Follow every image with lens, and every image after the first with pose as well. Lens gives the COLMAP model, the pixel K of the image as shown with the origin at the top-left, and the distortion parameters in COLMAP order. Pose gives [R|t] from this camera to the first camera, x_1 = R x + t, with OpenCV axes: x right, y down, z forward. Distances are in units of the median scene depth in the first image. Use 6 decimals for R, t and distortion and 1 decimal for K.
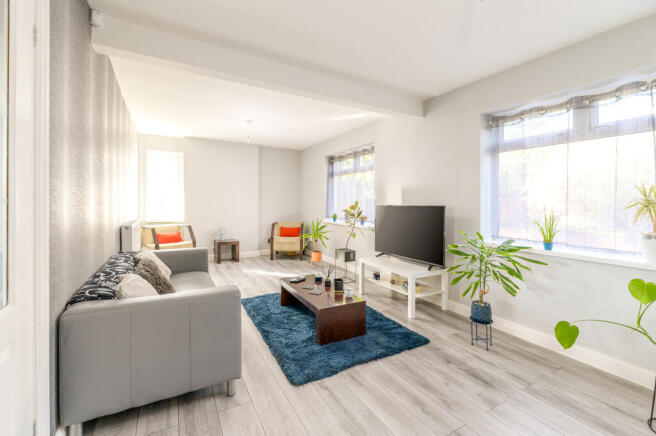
lens RADIAL K [[280.0, 0, 328.5], [0, 280.0, 202.6], [0, 0, 1]] dist [-0.002344, 0.000454]
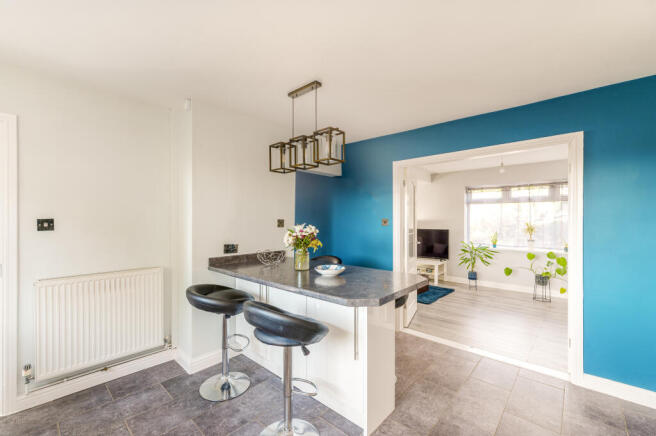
lens RADIAL K [[280.0, 0, 313.2], [0, 280.0, 218.1], [0, 0, 1]] dist [-0.002344, 0.000454]
pose [[0.955380, -0.010306, 0.295200, -1.418473], [0.009096, 0.999944, 0.005473, -0.112551], [-0.295239, -0.002543, 0.955420, -0.843030]]
